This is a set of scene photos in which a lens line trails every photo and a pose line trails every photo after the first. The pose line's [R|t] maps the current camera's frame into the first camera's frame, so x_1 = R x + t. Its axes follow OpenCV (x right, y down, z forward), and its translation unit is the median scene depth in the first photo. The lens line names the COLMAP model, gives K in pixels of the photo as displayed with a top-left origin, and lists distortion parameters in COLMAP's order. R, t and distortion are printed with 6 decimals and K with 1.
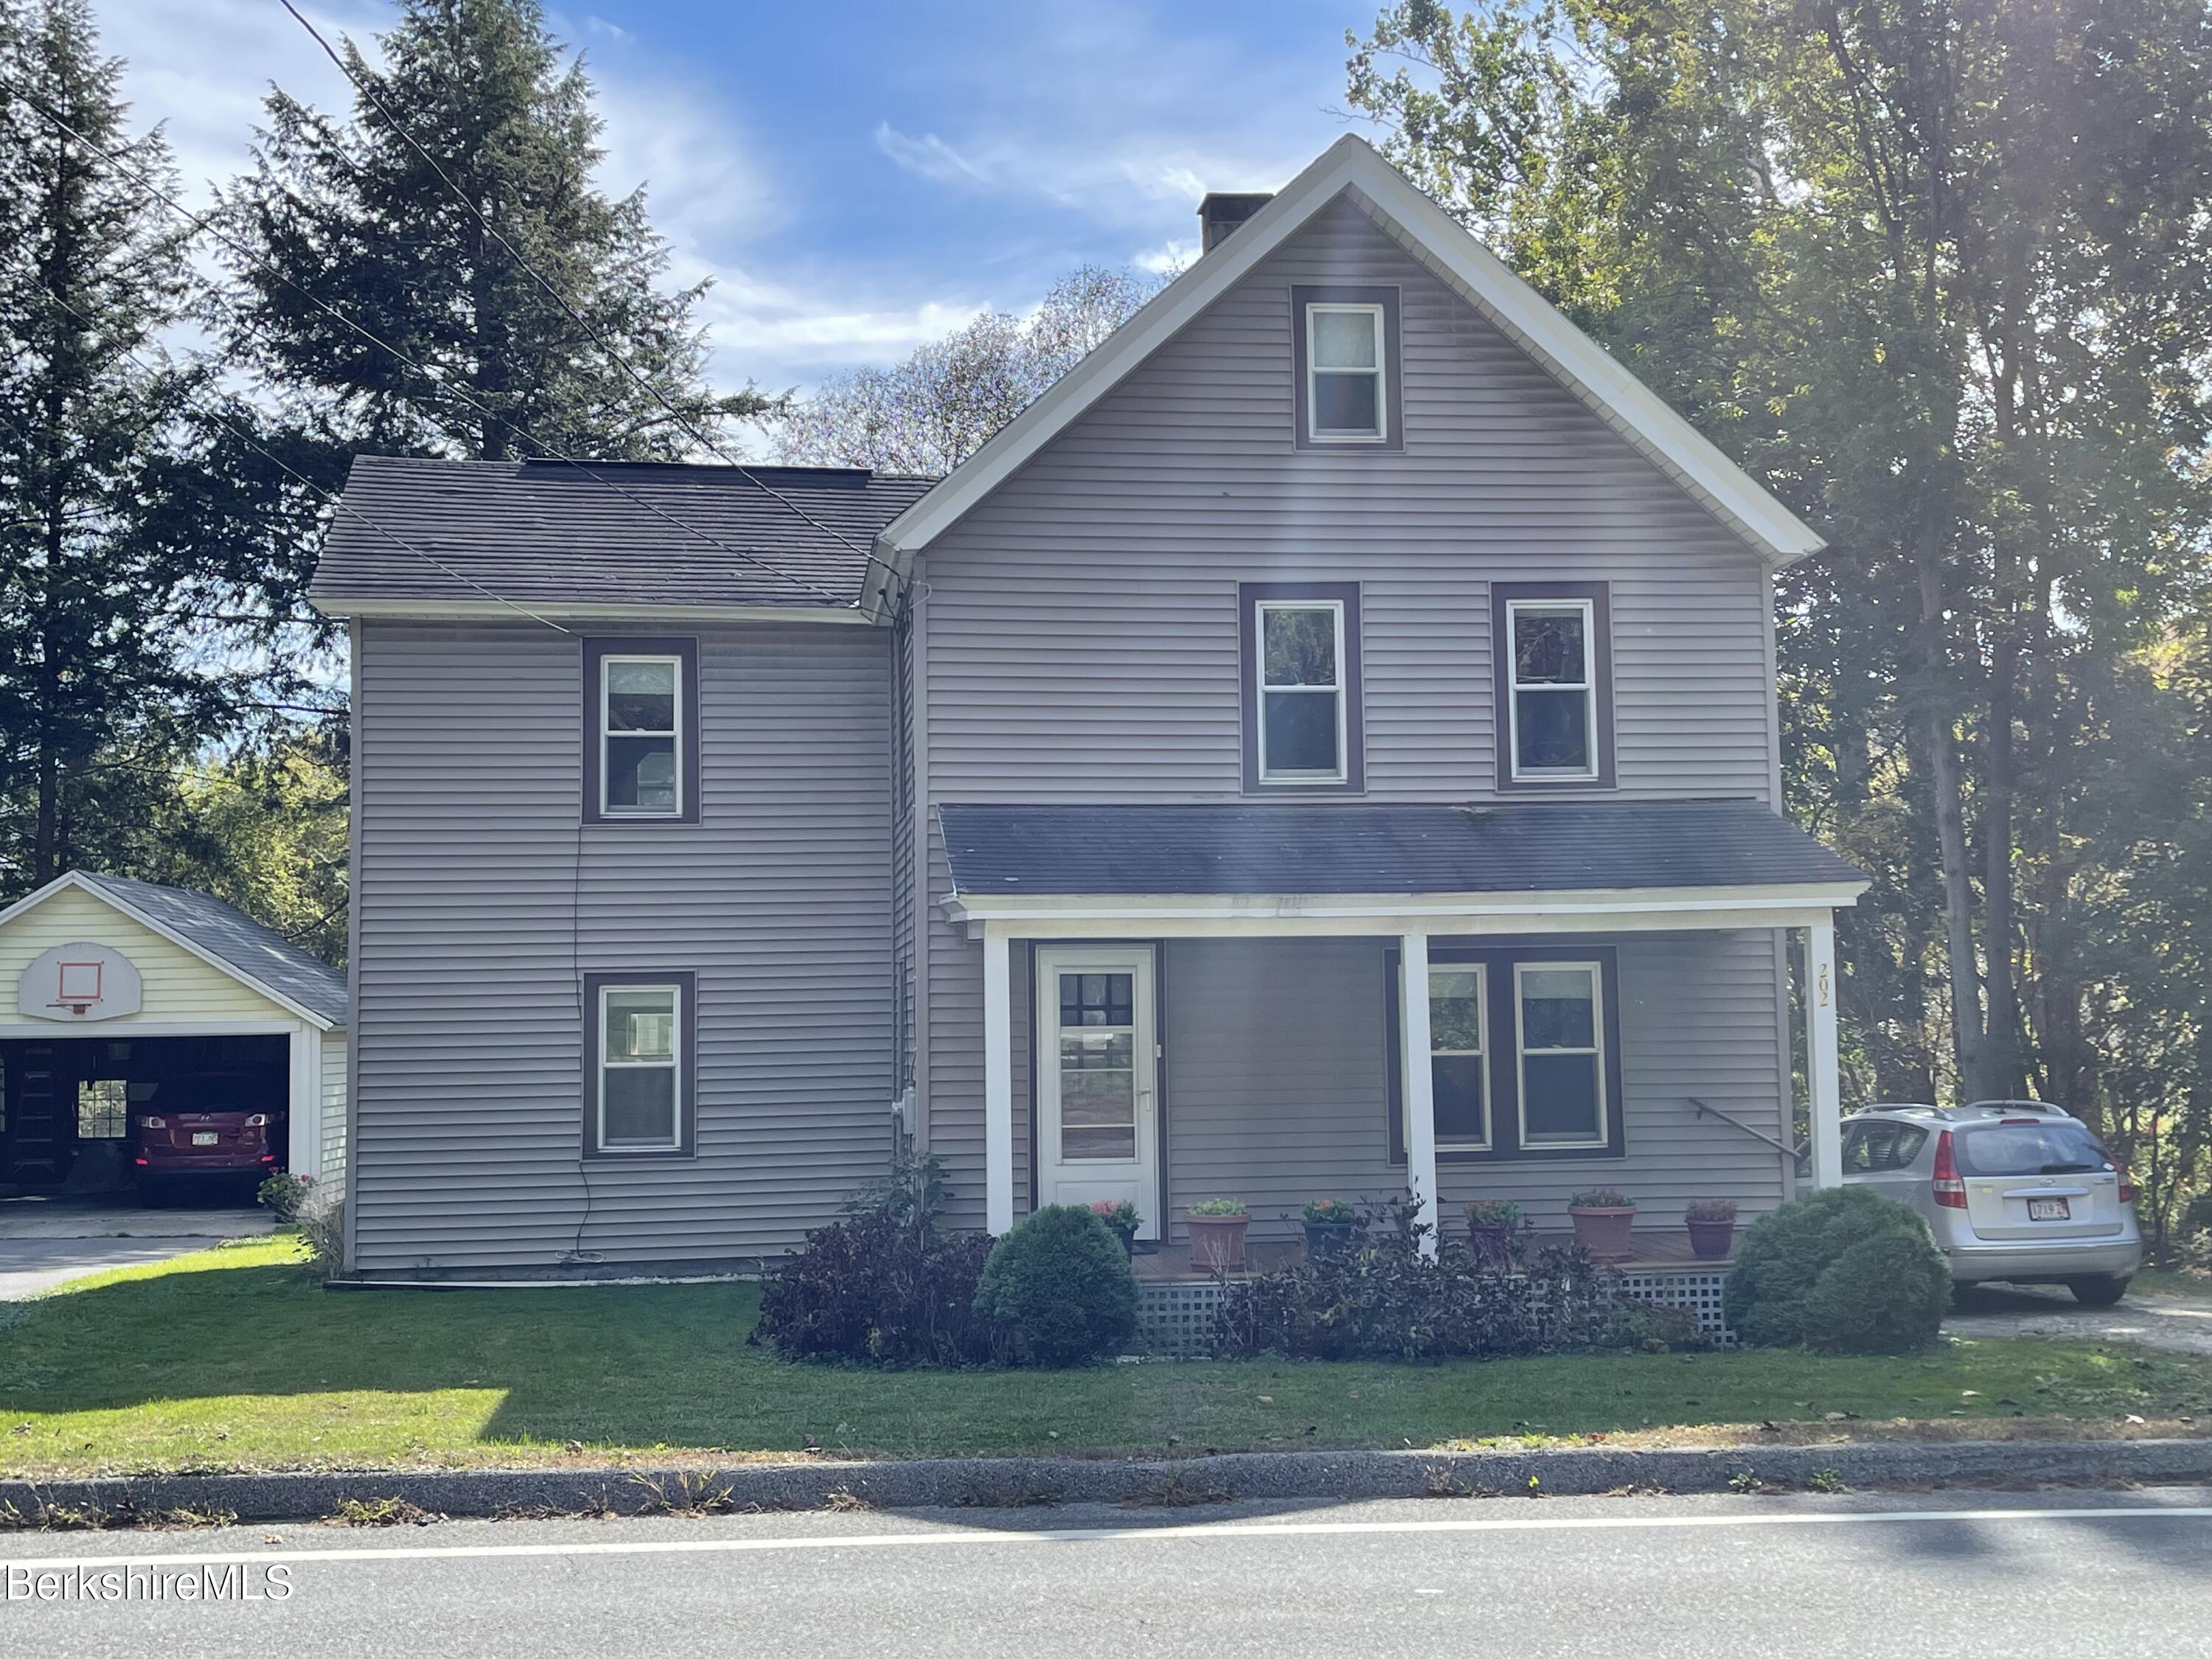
lens RADIAL K [[2590.6, 0, 1104.4], [0, 2590.6, 829.1], [0, 0, 1]] dist [0.055742, 0.000000]
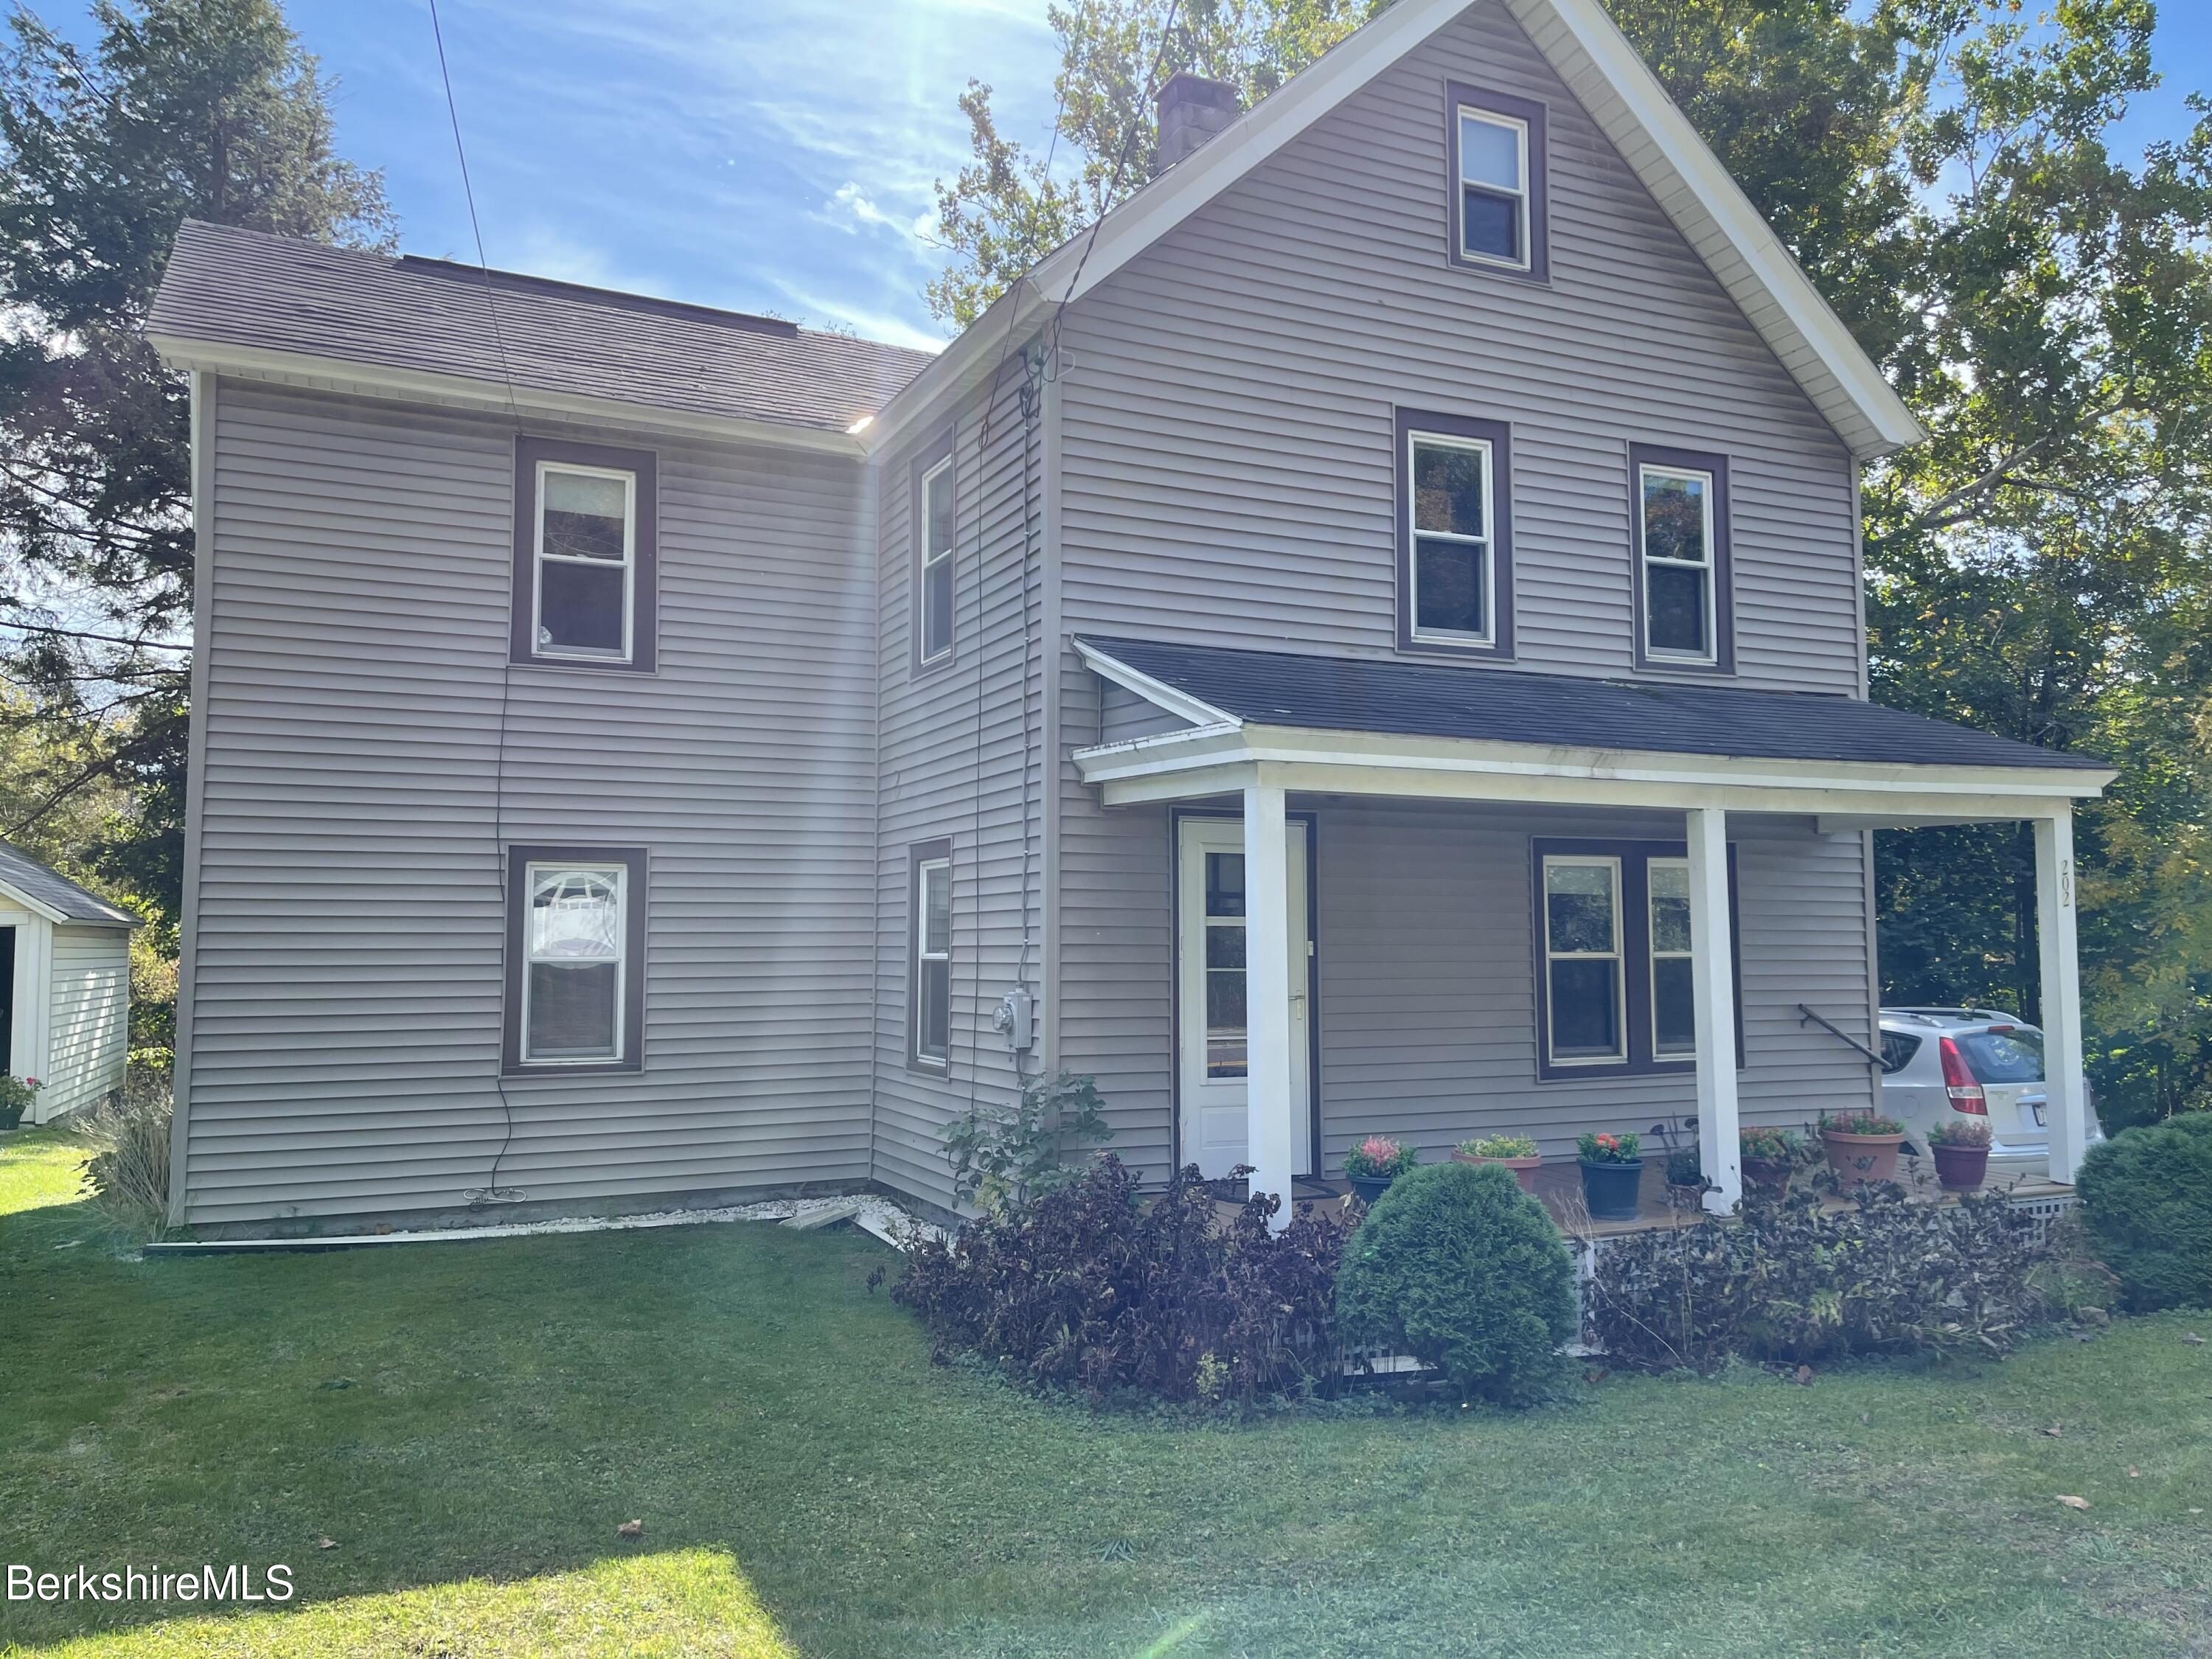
lens RADIAL K [[1670.4, 0, 1104.9], [0, 1670.4, 828.0], [0, 0, 1]] dist [0.027234, -0.022573]
pose [[0.952322, 0.035543, 0.303018, -0.183097], [-0.036455, 0.999332, -0.002646, 0.044984], [-0.302910, -0.008526, 0.952981, 0.448939]]
